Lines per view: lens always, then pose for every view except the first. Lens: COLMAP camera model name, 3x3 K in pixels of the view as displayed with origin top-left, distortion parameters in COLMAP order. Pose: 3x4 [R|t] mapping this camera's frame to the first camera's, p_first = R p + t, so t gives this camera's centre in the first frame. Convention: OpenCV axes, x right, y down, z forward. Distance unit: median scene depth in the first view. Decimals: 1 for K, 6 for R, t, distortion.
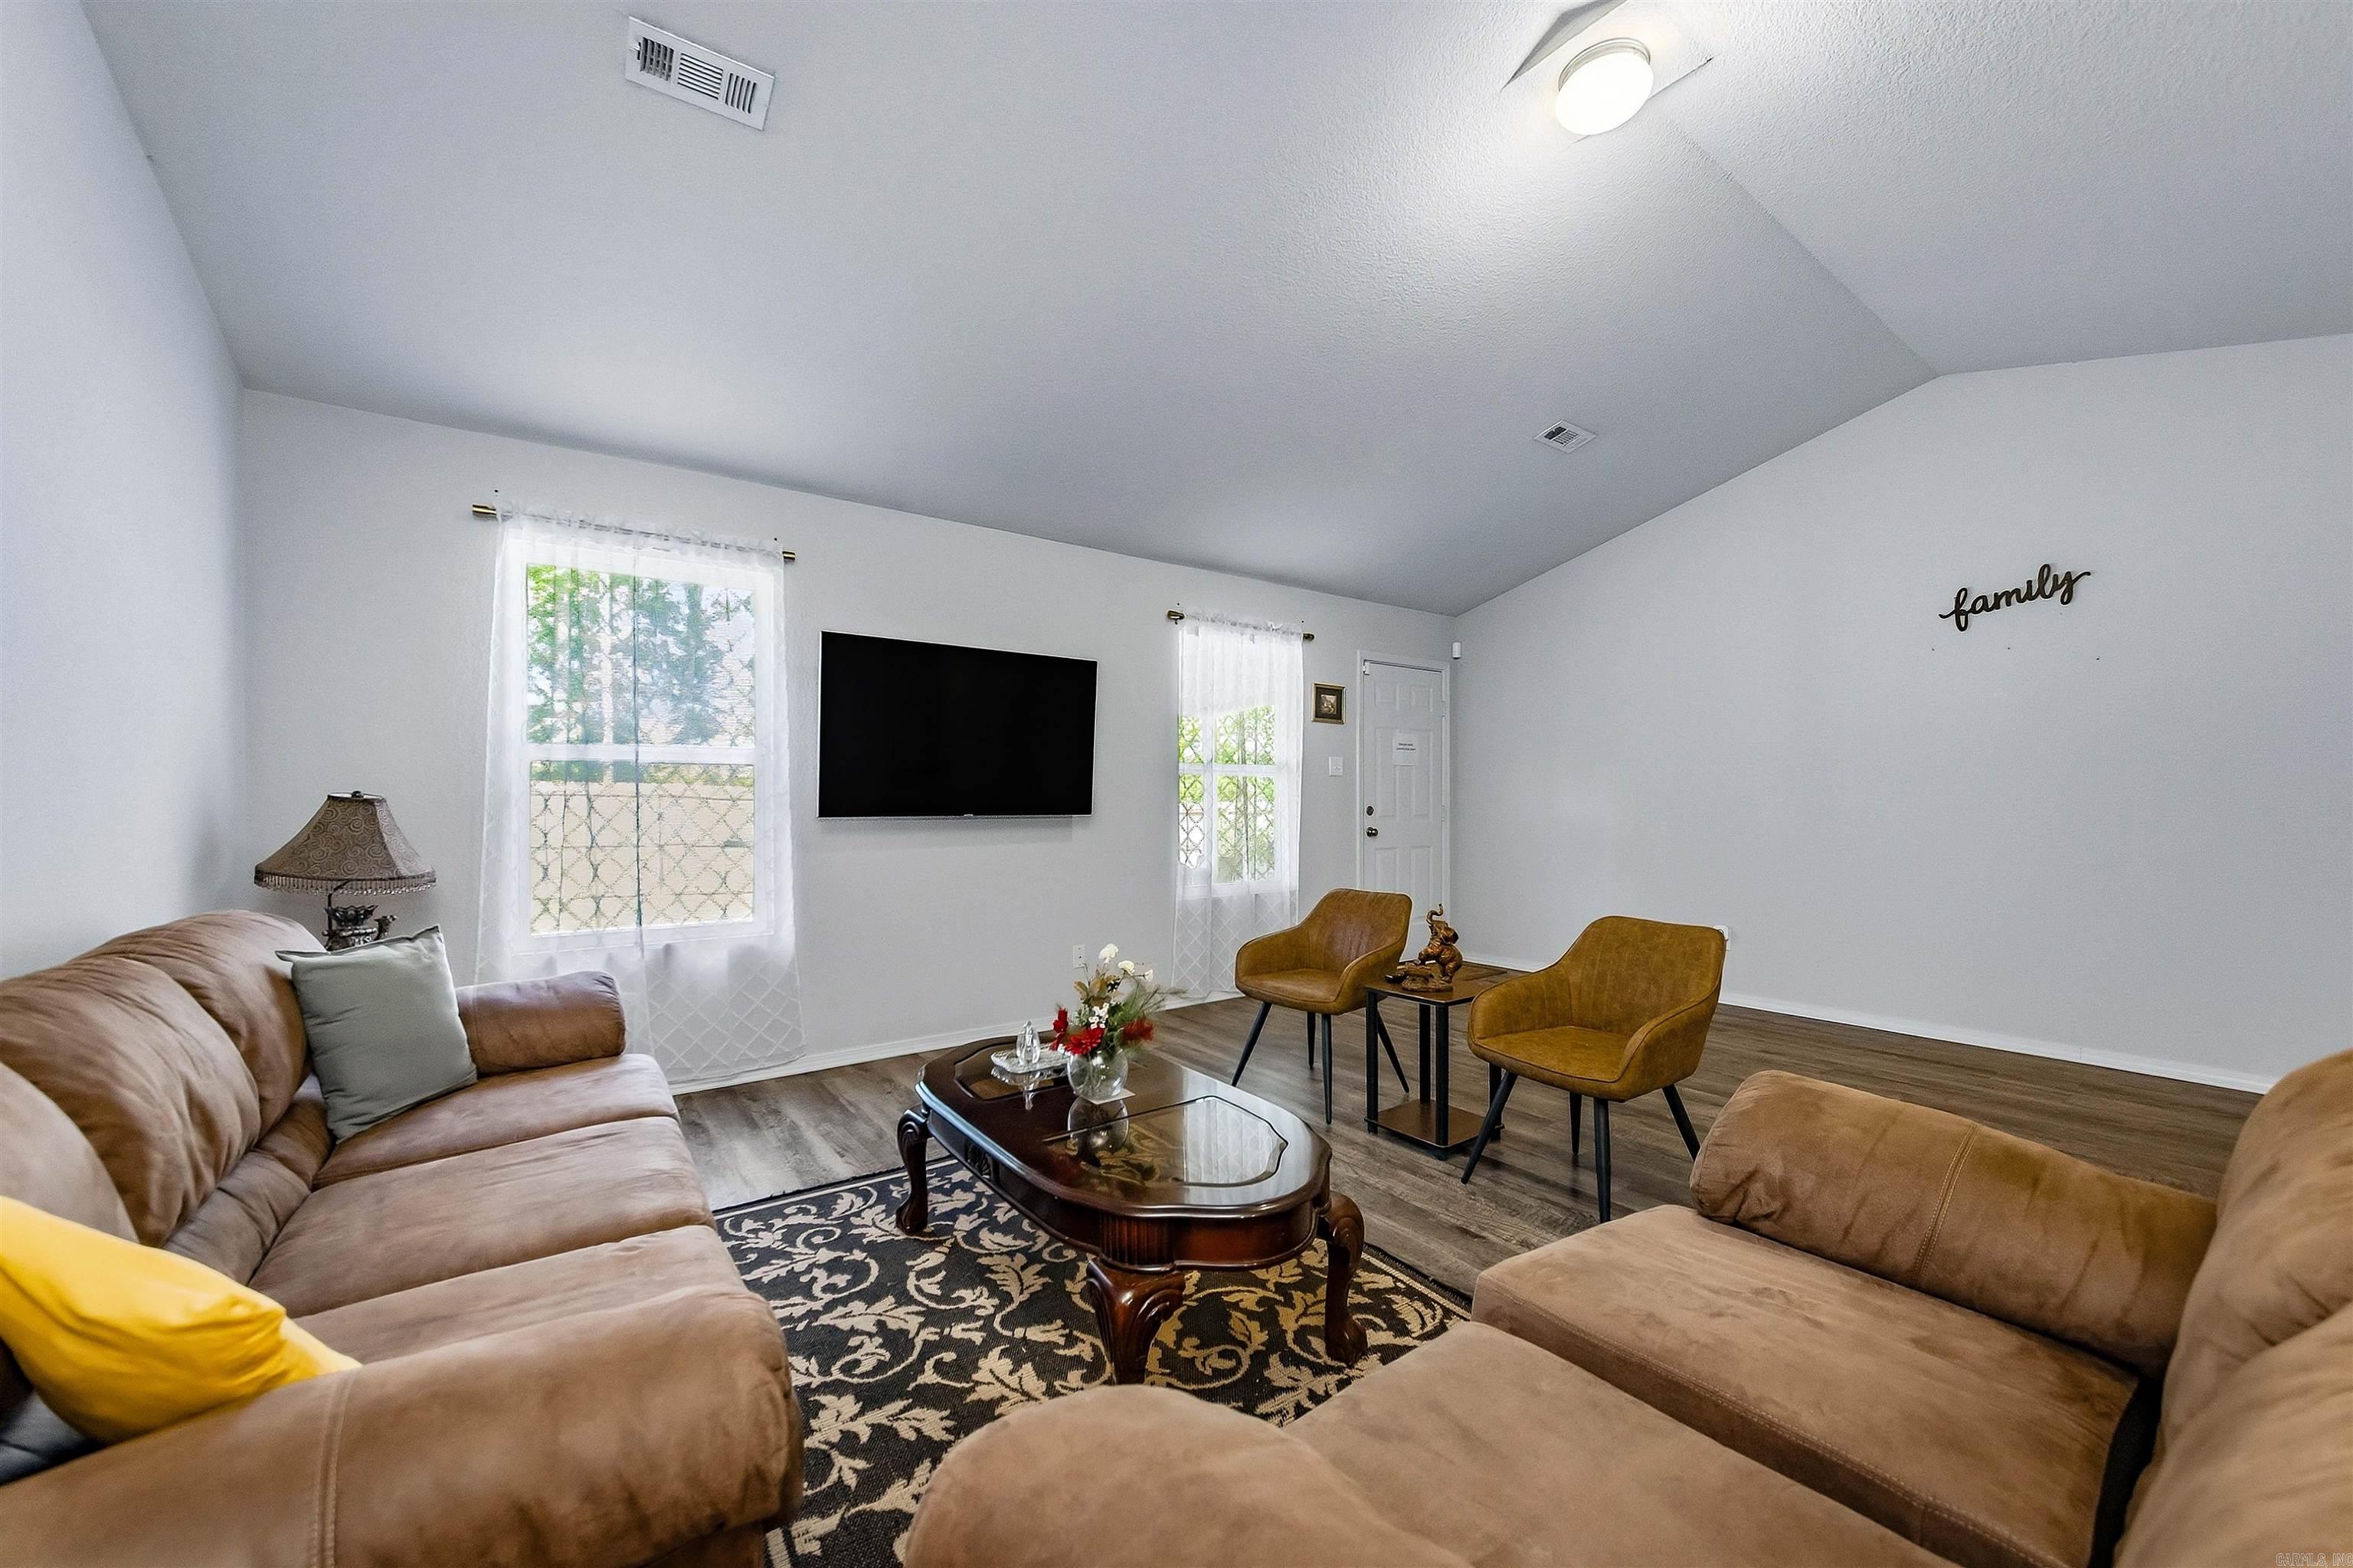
lens RADIAL K [[883.6, 0, 1181.9], [0, 883.6, 794.6], [0, 0, 1]] dist [-0.001330, 0.000116]
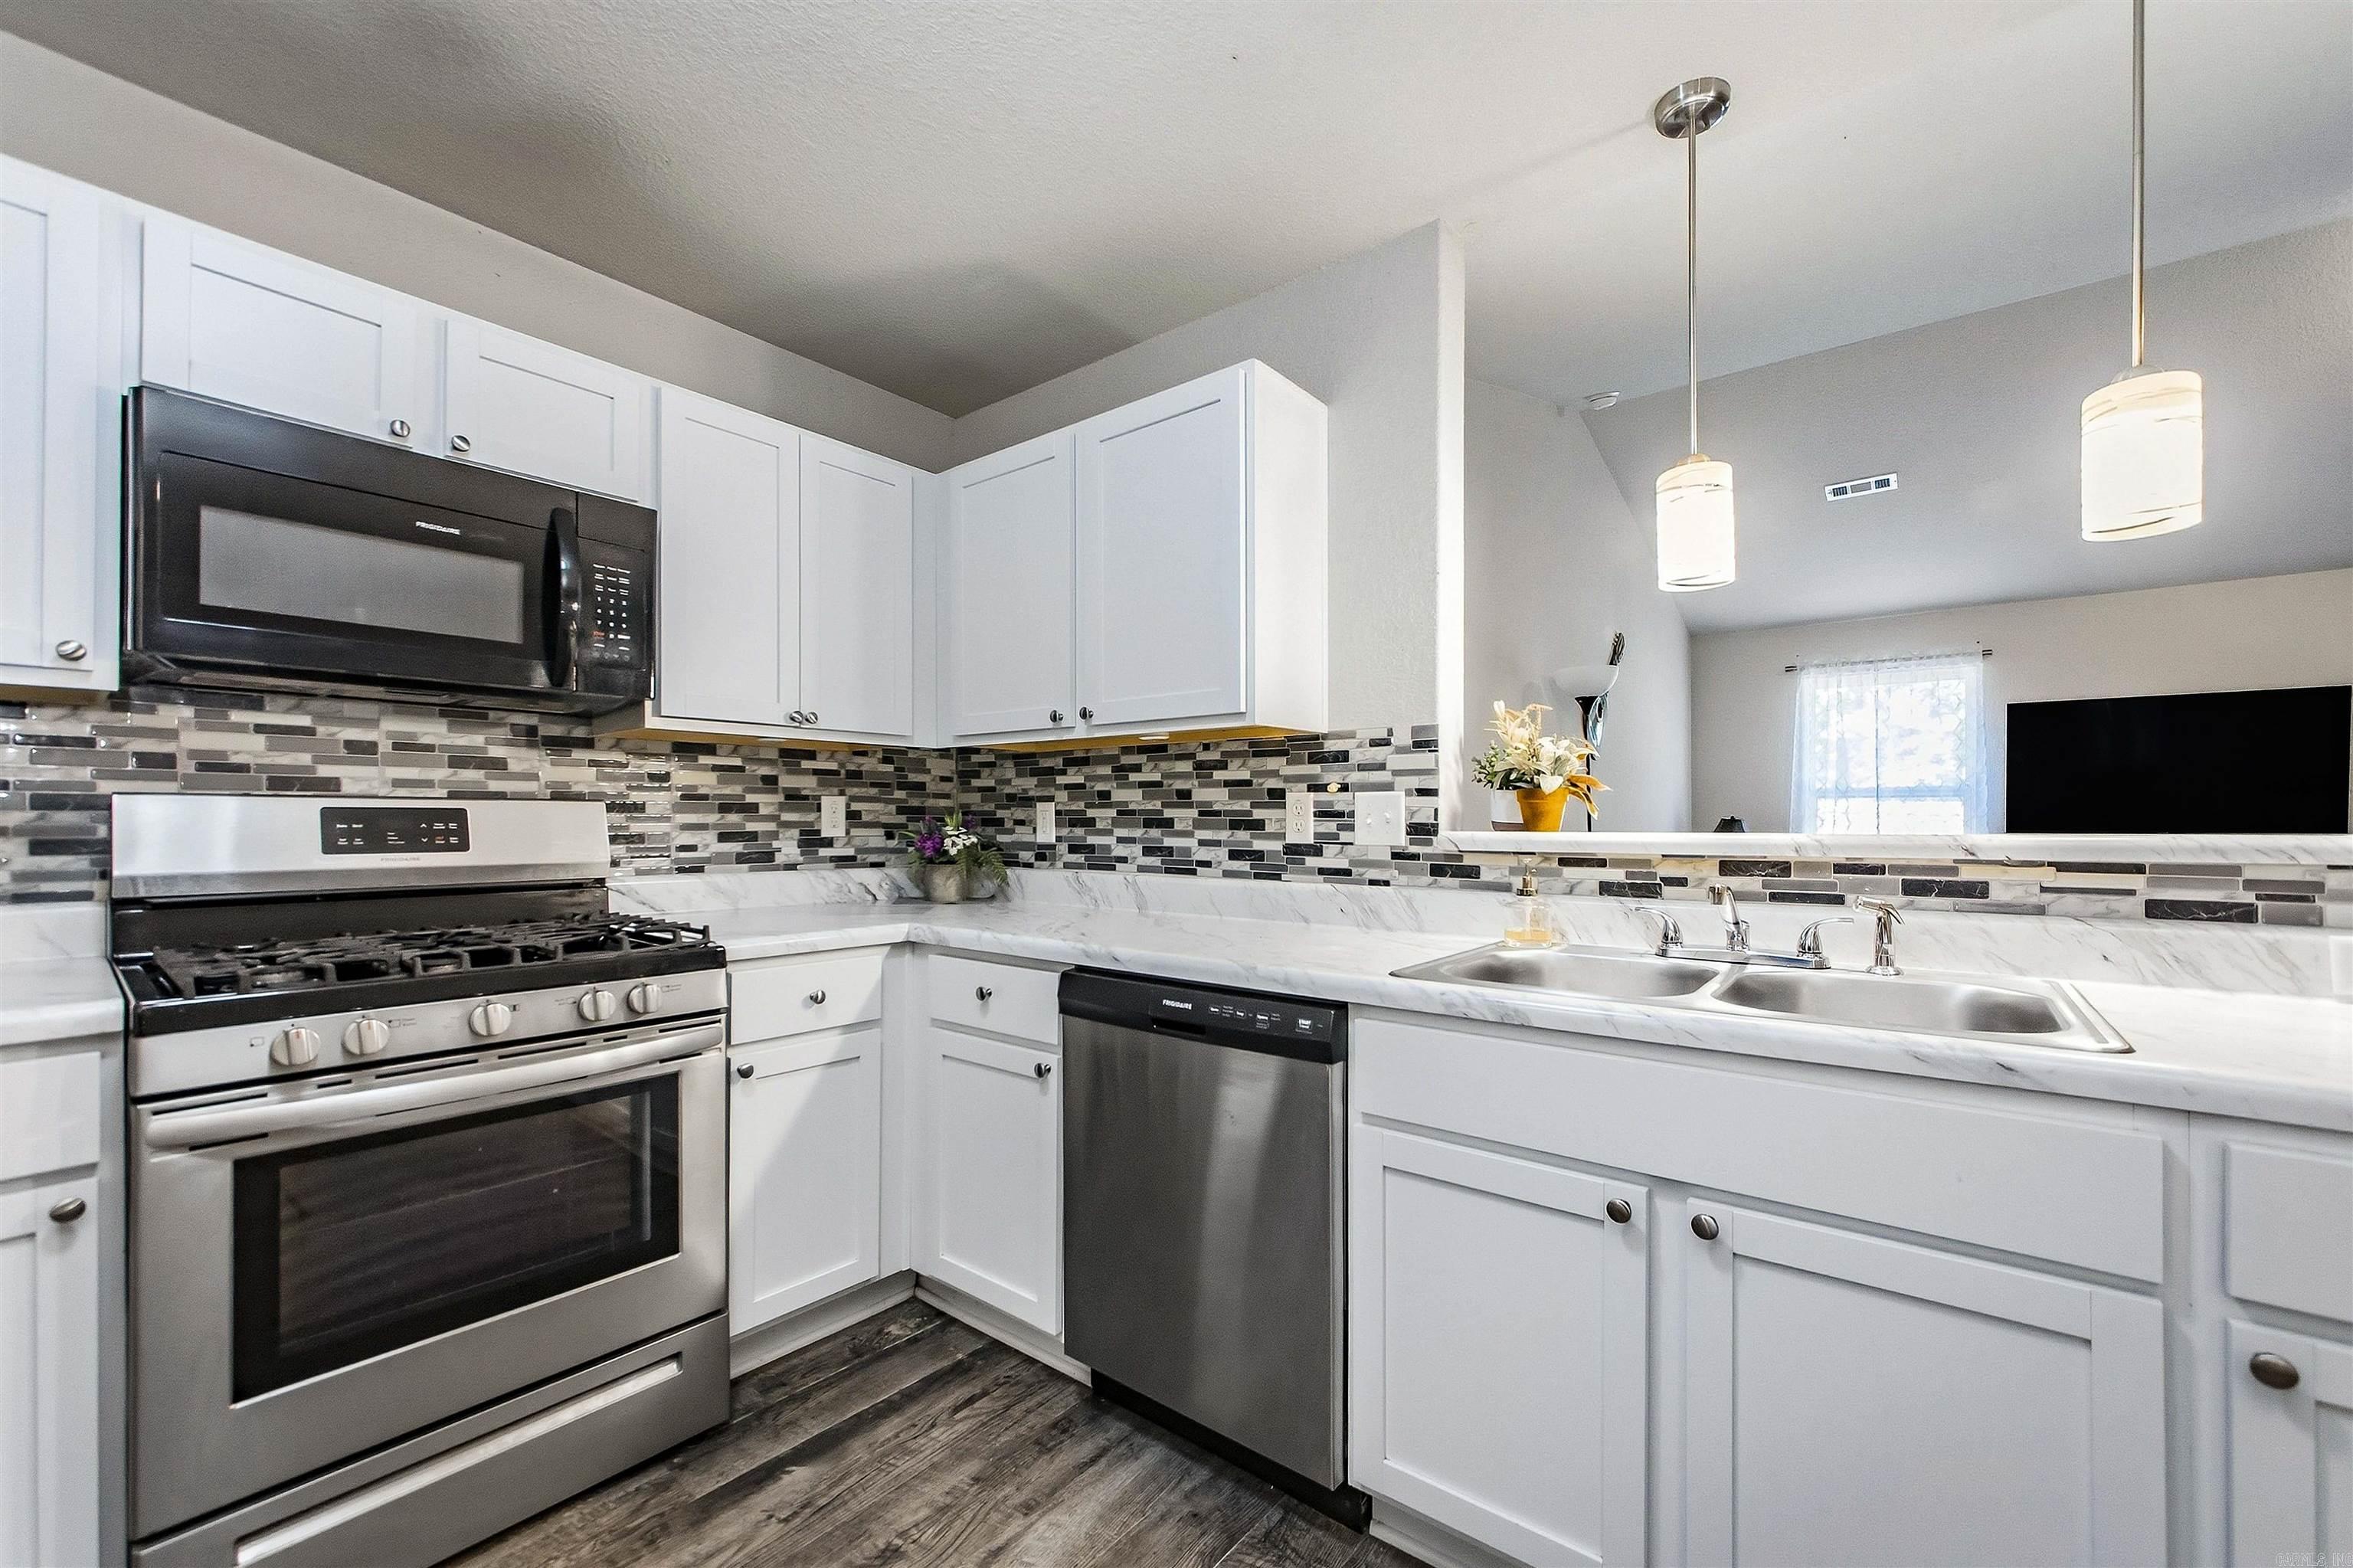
lens RADIAL K [[938.9, 0, 1173.4], [0, 938.9, 812.4], [0, 0, 1]] dist [-0.007678, -0.000062]
pose [[0.255216, -0.004999, -0.966871, 0.831597], [0.005462, 0.999978, -0.003728, -0.008791], [0.966869, -0.004330, 0.255238, -0.803444]]
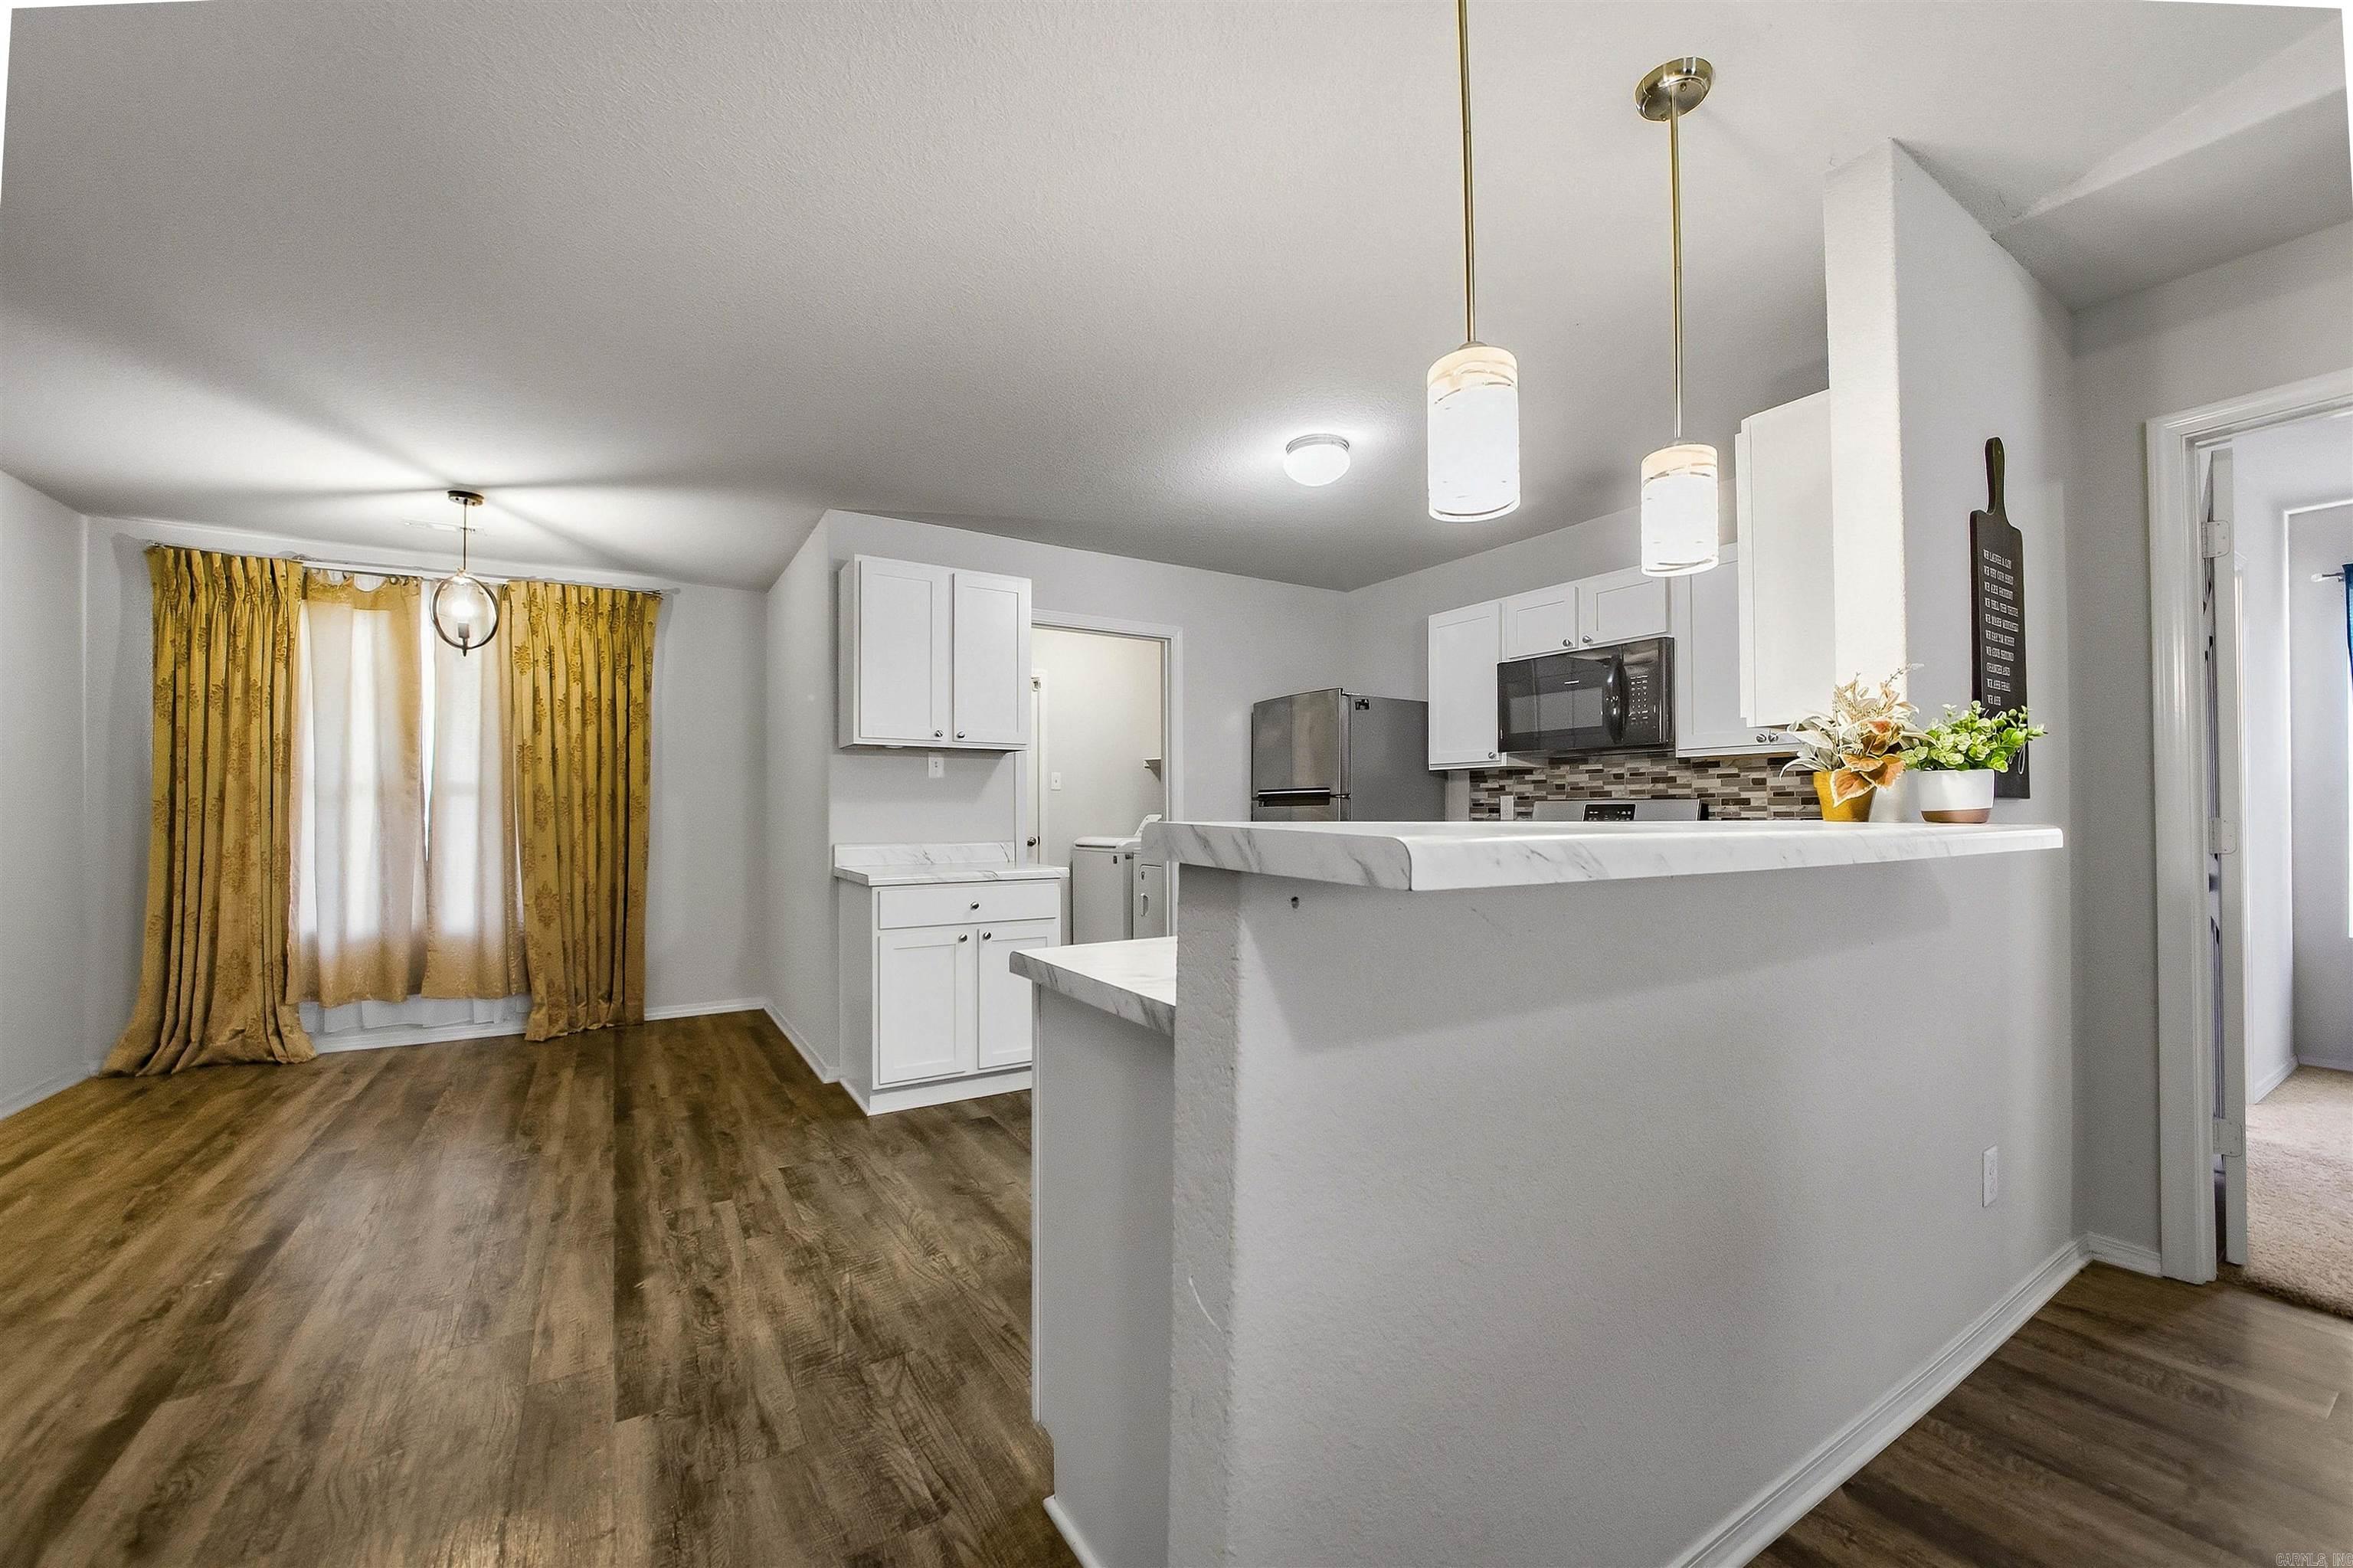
lens RADIAL K [[920.5, 0, 1171.0], [0, 920.5, 807.3], [0, 0, 1]] dist [-0.017842, 0.000417]
pose [[-0.996739, 0.002163, 0.080659, 0.633380], [0.001137, 0.999918, -0.012763, 0.002772], [-0.080680, -0.012630, -0.996660, 0.166707]]
